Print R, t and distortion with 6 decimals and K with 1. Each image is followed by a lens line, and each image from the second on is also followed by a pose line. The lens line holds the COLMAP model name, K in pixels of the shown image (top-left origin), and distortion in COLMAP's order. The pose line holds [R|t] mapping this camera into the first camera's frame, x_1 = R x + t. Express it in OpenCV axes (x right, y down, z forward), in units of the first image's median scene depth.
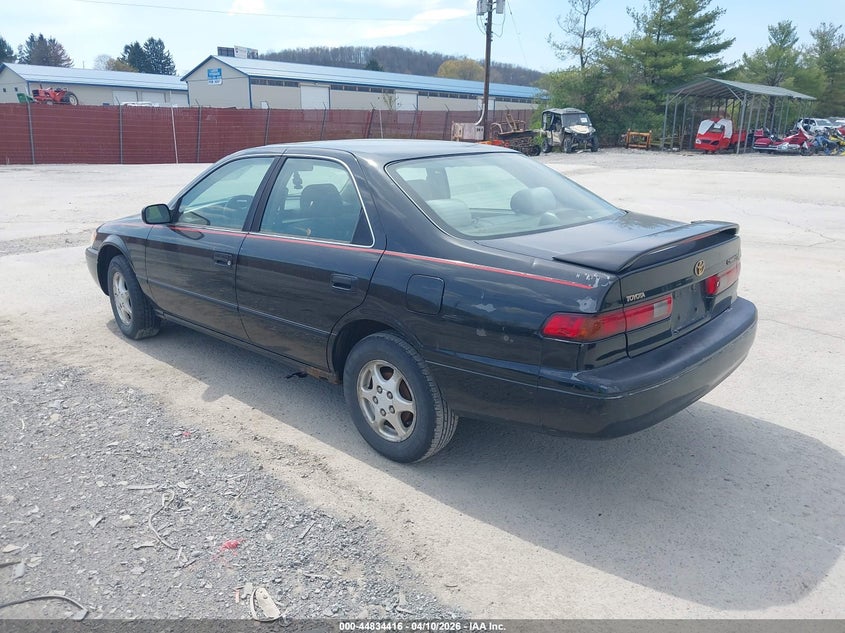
lens RADIAL K [[685.1, 0, 425.8], [0, 685.1, 316.1], [0, 0, 1]] dist [0.004832, -0.002429]
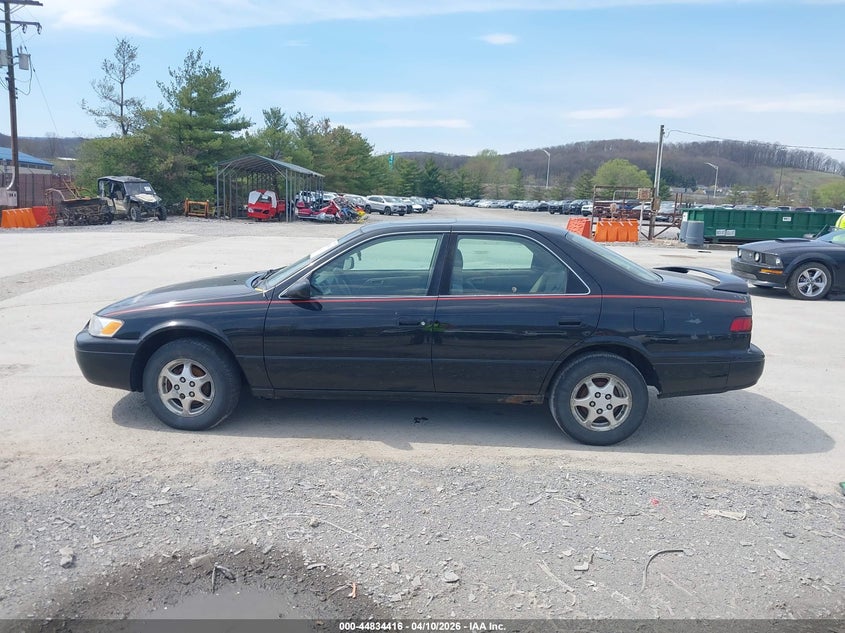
lens RADIAL K [[714.5, 0, 422.6], [0, 714.5, 293.2], [0, 0, 1]] dist [-0.001198, 0.000651]
pose [[0.738952, -0.069534, 0.670160, -0.170645], [0.156337, 0.985209, -0.070163, -0.006821], [-0.655369, 0.156618, 0.738893, 0.015802]]
